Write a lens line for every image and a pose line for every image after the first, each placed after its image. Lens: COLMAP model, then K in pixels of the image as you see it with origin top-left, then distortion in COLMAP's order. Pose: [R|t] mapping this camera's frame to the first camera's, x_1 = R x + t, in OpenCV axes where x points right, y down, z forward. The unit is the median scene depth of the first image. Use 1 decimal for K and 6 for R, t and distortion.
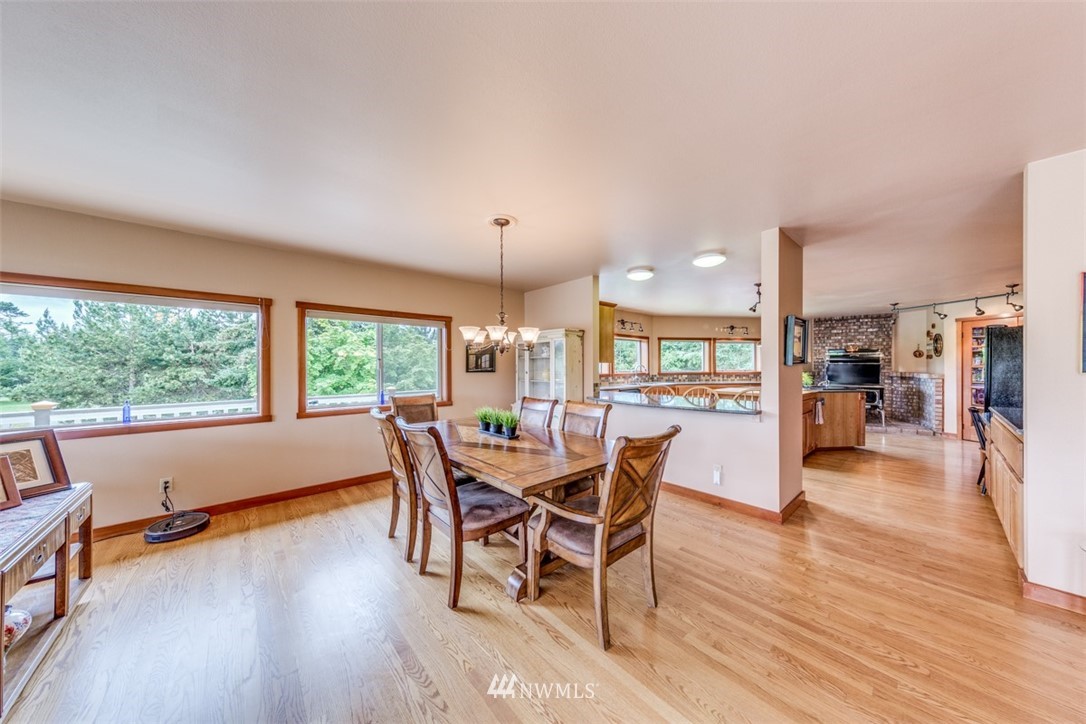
lens RADIAL K [[343.9, 0, 545.5], [0, 343.9, 364.8], [0, 0, 1]] dist [0.002084, -0.000238]
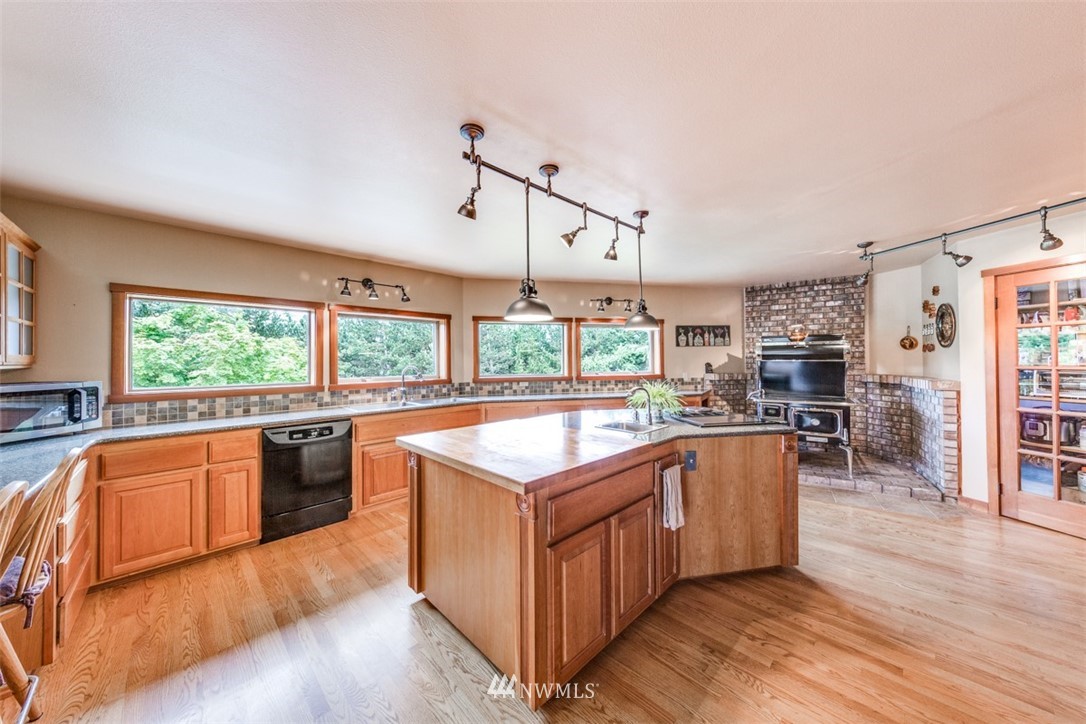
lens RADIAL K [[366.5, 0, 542.9], [0, 366.5, 356.6], [0, 0, 1]] dist [0.002528, 0.000141]
pose [[0.998466, -0.006214, 0.055013, 0.447485], [0.006758, 0.999930, -0.009710, -0.007358], [-0.054949, 0.010066, 0.998438, 0.429606]]
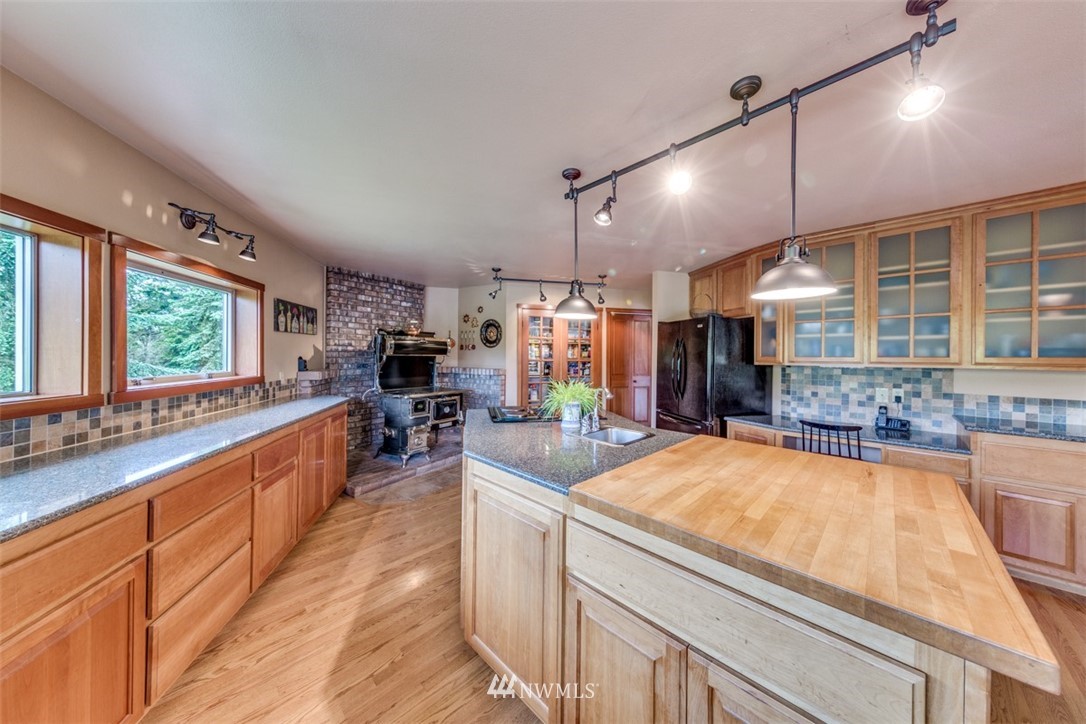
lens RADIAL K [[343.9, 0, 549.4], [0, 343.9, 356.0], [0, 0, 1]] dist [0.002084, -0.000238]
pose [[-0.083337, -0.001964, 0.996519, 0.285106], [-0.010528, 0.999944, 0.001090, -0.005297], [-0.996466, -0.010401, -0.083353, 0.842605]]
